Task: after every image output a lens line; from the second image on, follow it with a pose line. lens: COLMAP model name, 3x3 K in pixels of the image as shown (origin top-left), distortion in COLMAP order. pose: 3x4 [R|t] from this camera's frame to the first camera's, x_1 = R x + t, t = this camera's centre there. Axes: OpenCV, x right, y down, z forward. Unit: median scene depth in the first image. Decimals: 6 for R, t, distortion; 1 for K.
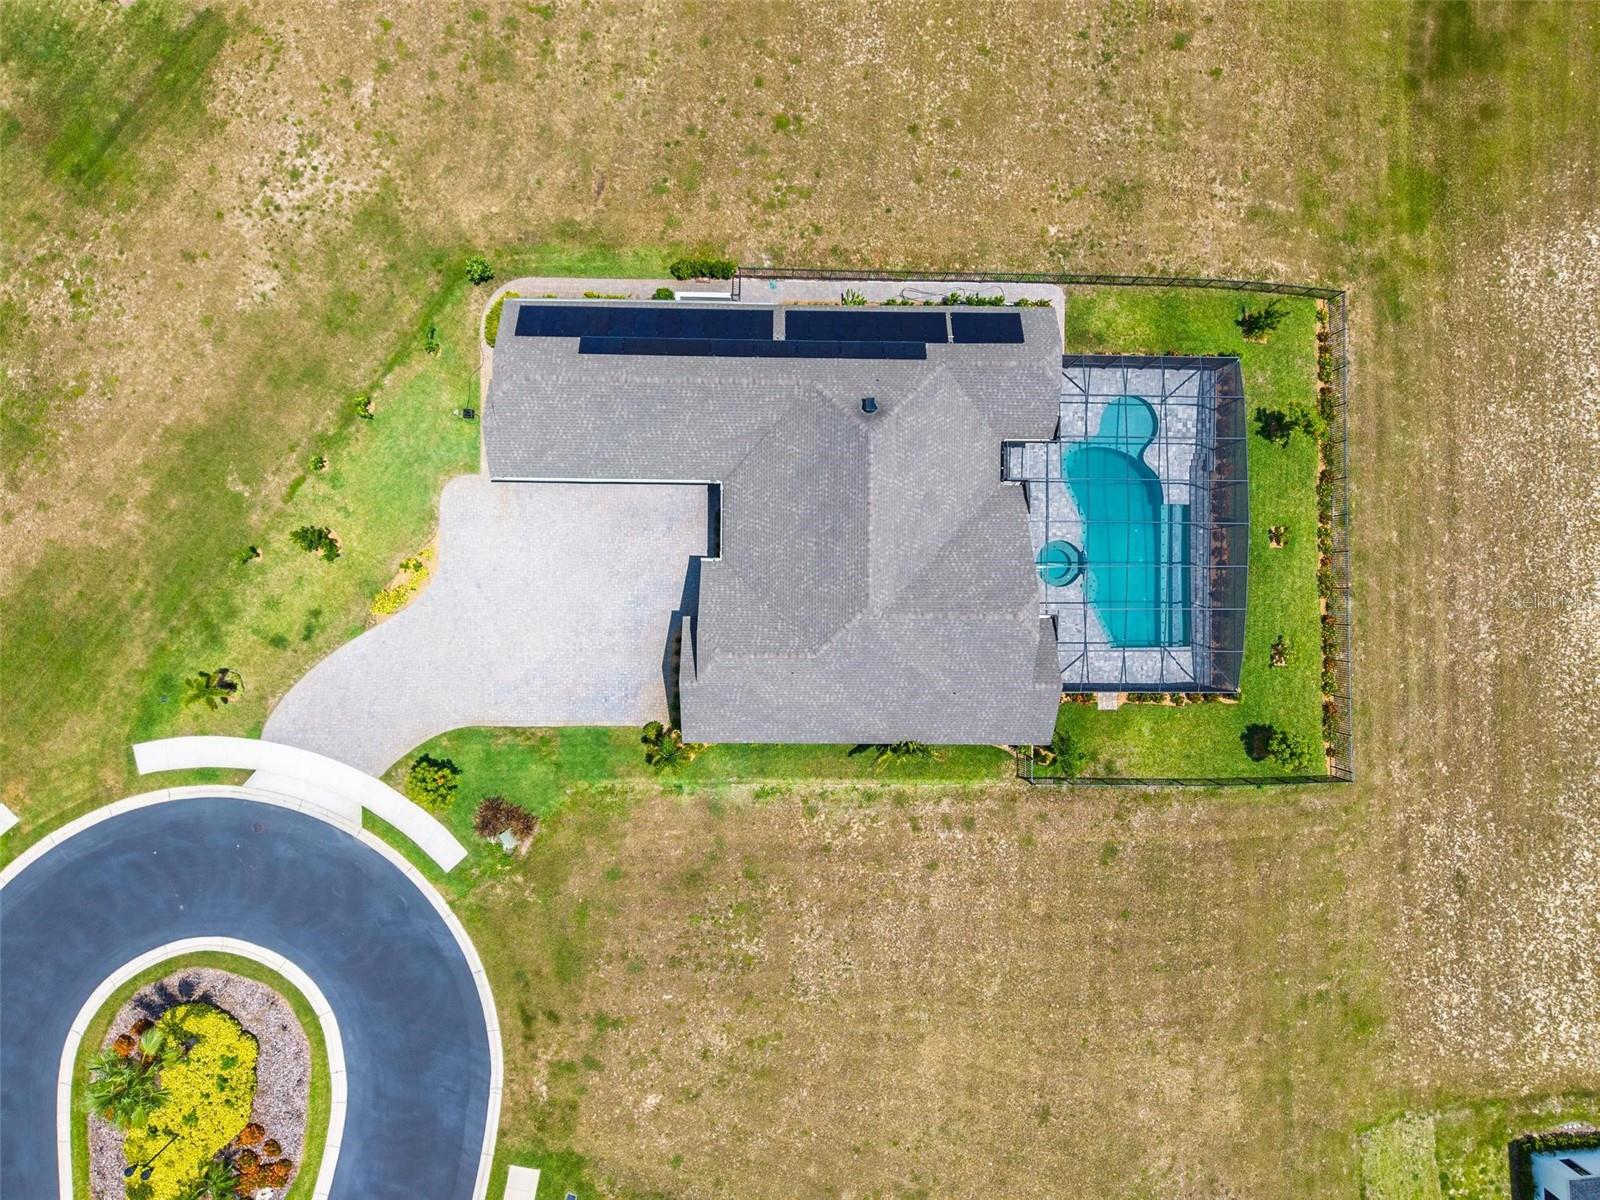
lens RADIAL K [[1069.5, 0, 794.7], [0, 1069.5, 599.0], [0, 0, 1]] dist [0.013294, -0.008763]
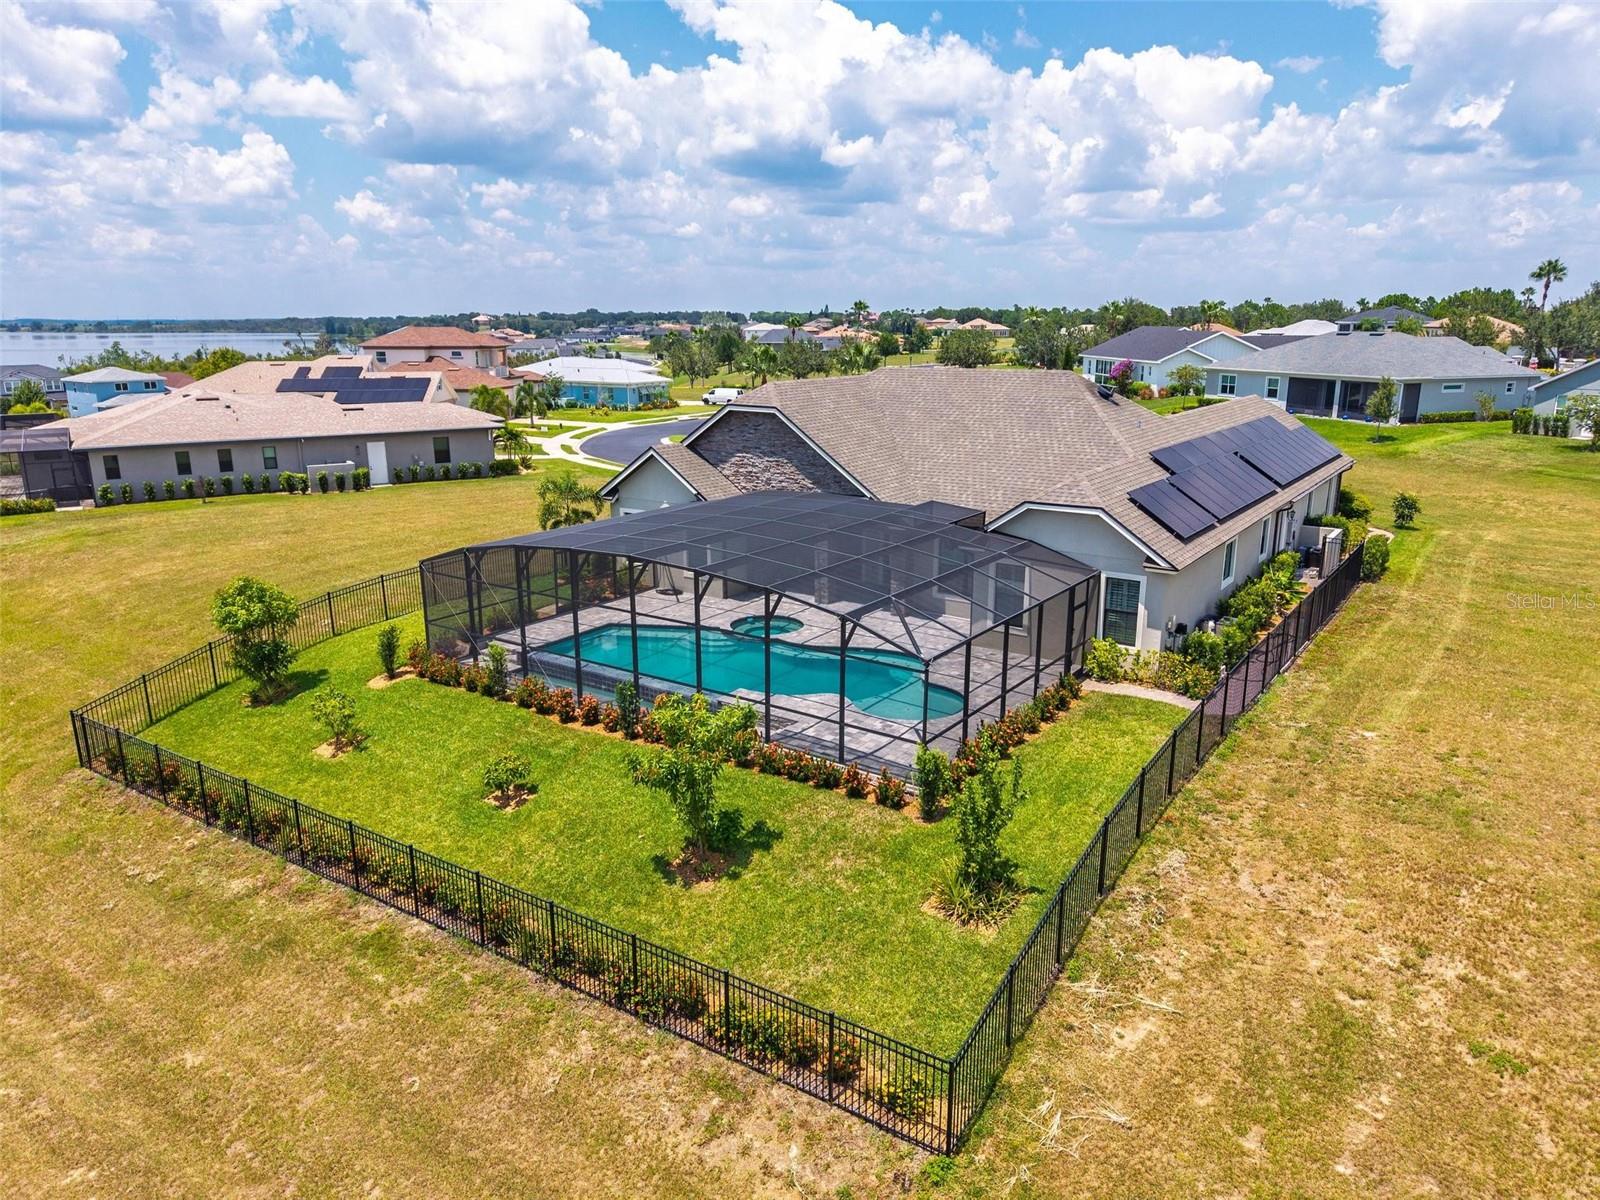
lens RADIAL K [[1080.9, 0, 795.3], [0, 1080.9, 572.5], [0, 0, 1]] dist [0.014111, -0.004671]
pose [[-0.573801, 0.166693, -0.801852, 0.739136], [-0.818880, -0.133131, 0.558311, -0.393570], [-0.013685, 0.976980, 0.212892, 0.840074]]
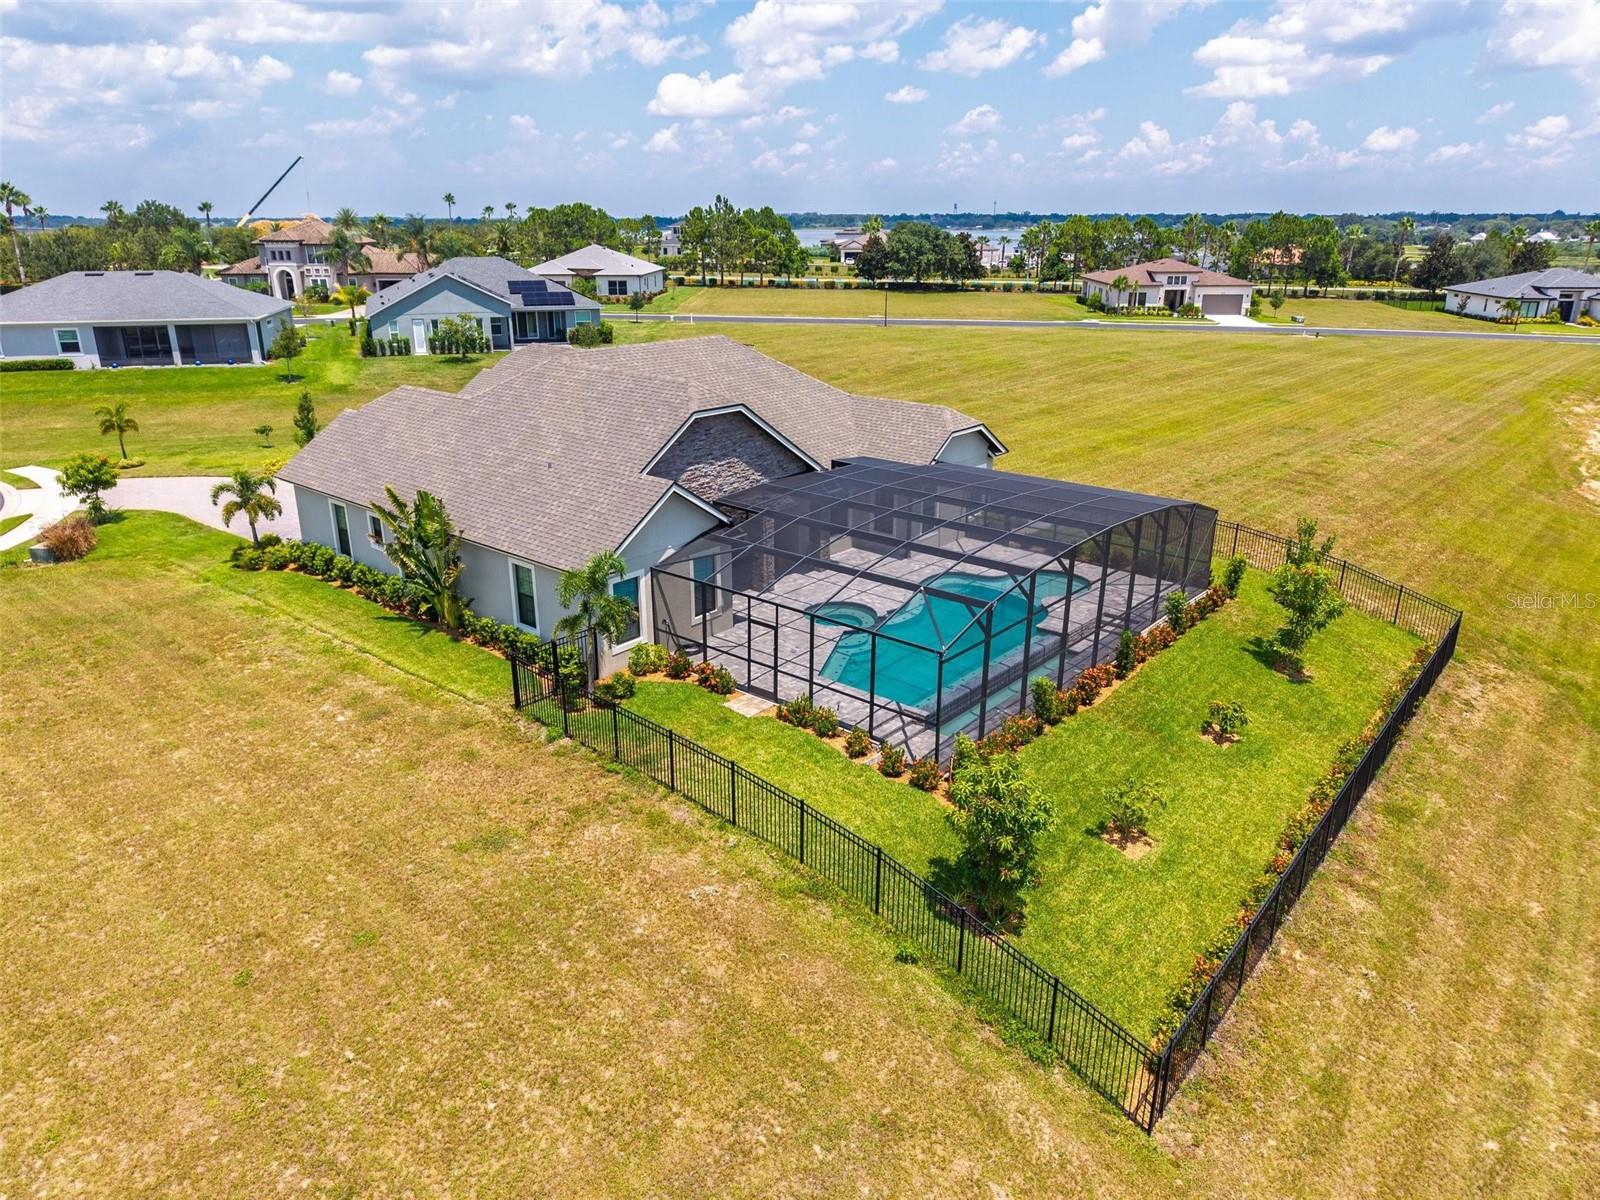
lens RADIAL K [[1069.5, 0, 794.7], [0, 1069.5, 599.0], [0, 0, 1]] dist [0.013294, -0.008763]
pose [[0.759604, 0.195219, -0.620396, 0.615883], [-0.650199, 0.250812, -0.717171, 0.430841], [0.015597, 0.948147, 0.317449, 0.796657]]
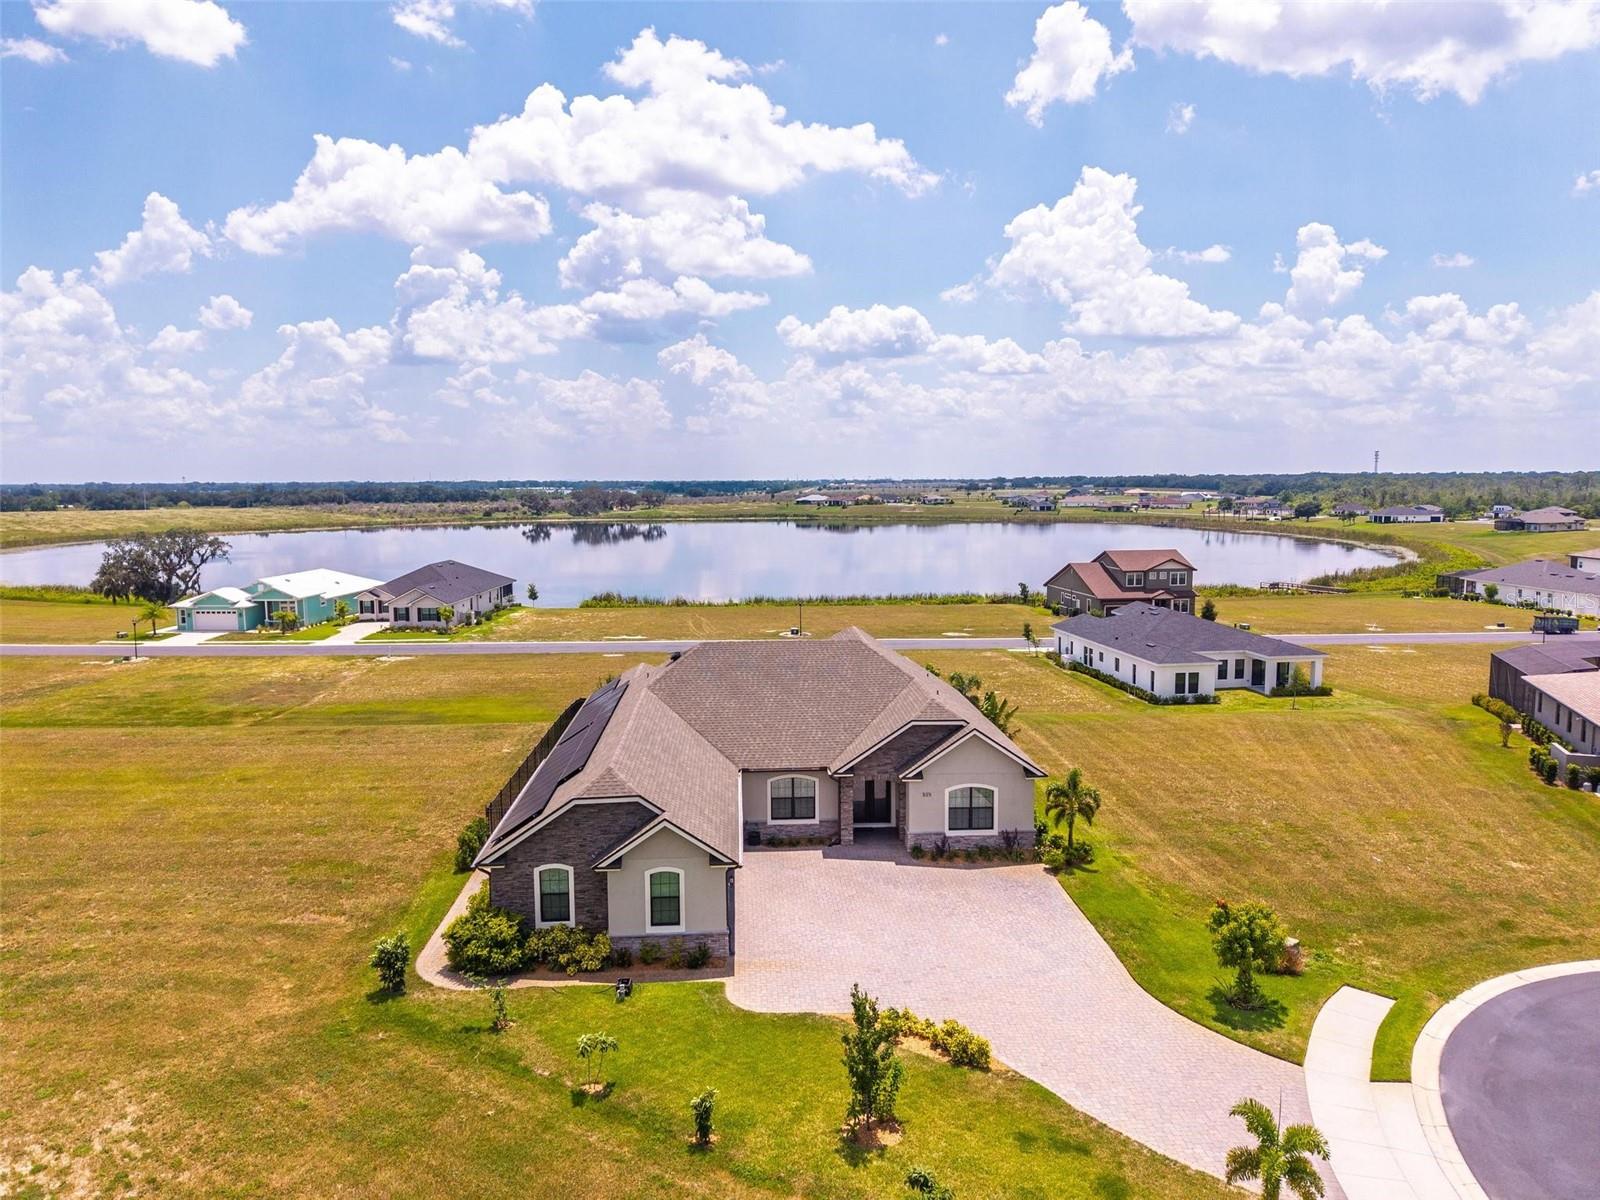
lens RADIAL K [[1069.5, 0, 794.7], [0, 1069.5, 599.0], [0, 0, 1]] dist [0.013294, -0.008763]
pose [[-0.062939, -0.132985, 0.989118, -0.862610], [0.997971, -0.017892, 0.061097, -0.109543], [0.009572, 0.990957, 0.133842, 0.698073]]
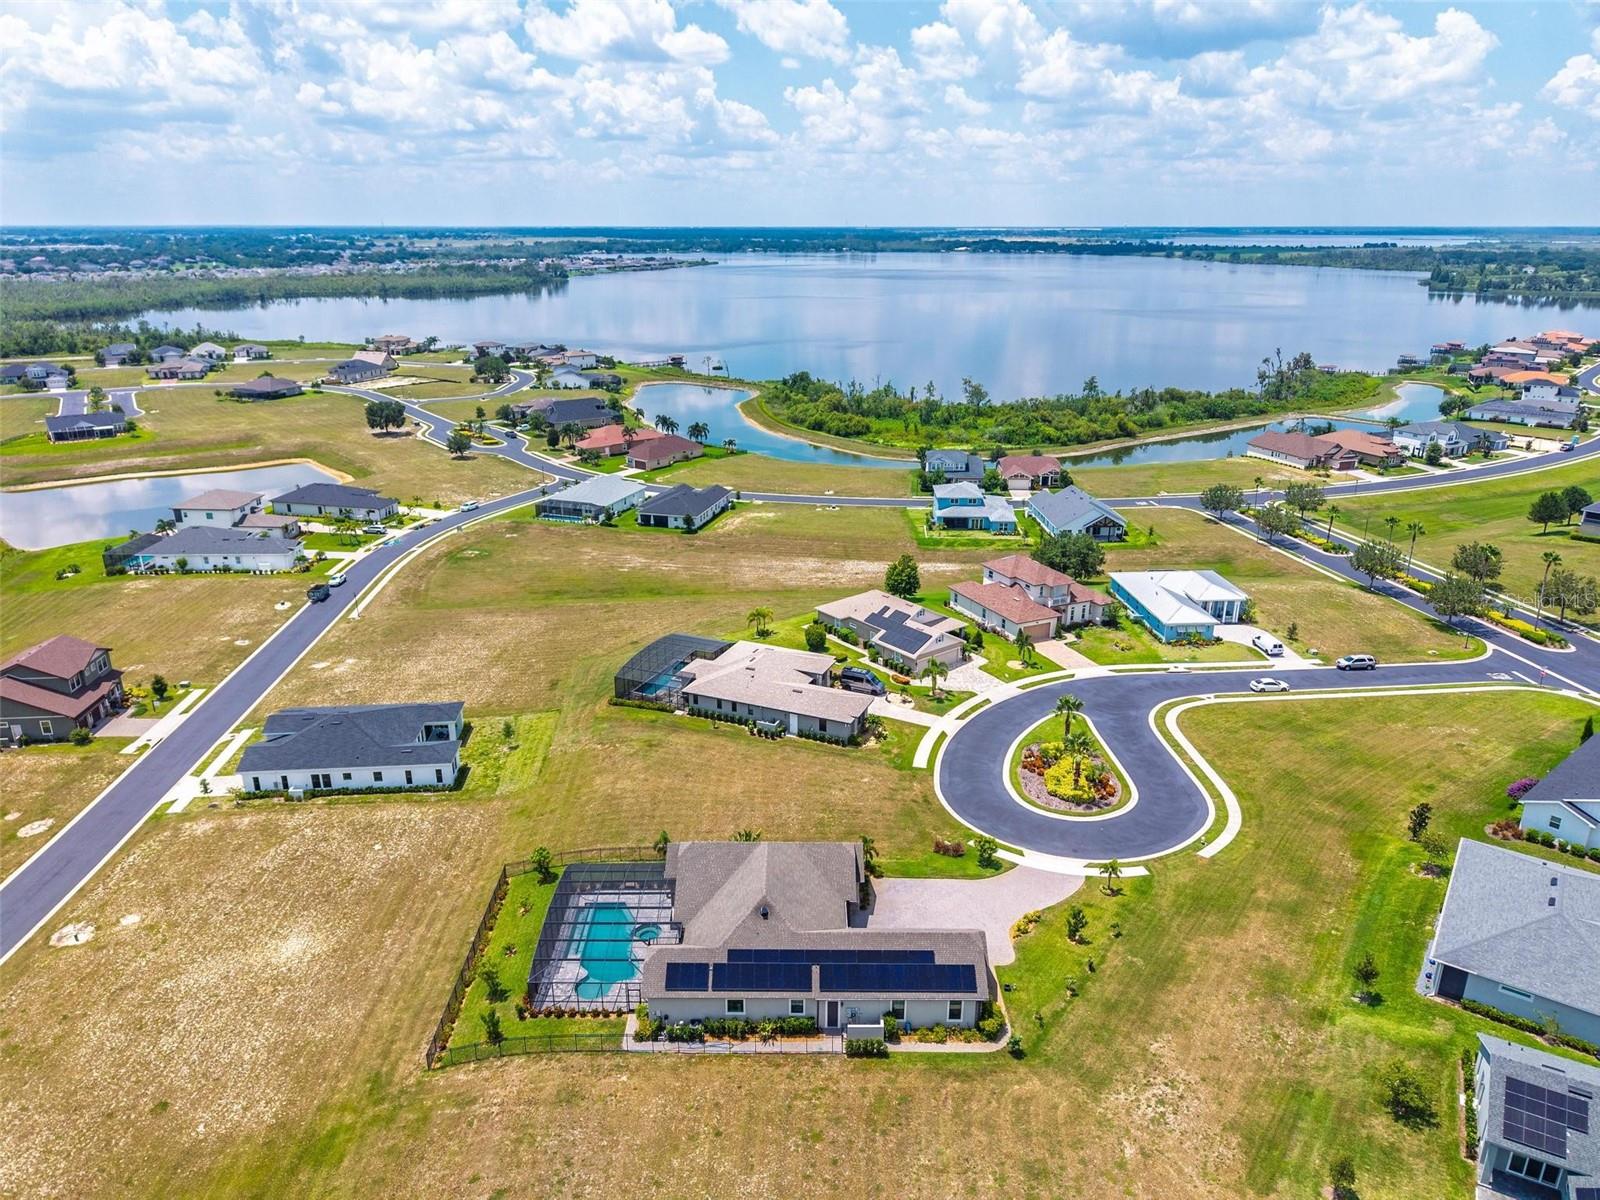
lens RADIAL K [[1069.5, 0, 794.7], [0, 1069.5, 599.0], [0, 0, 1]] dist [0.013294, -0.008763]
pose [[-0.999737, -0.020360, -0.010514, 0.042444], [-0.003098, -0.334532, 0.942379, -1.474421], [-0.022704, 0.942165, 0.334381, -0.078816]]
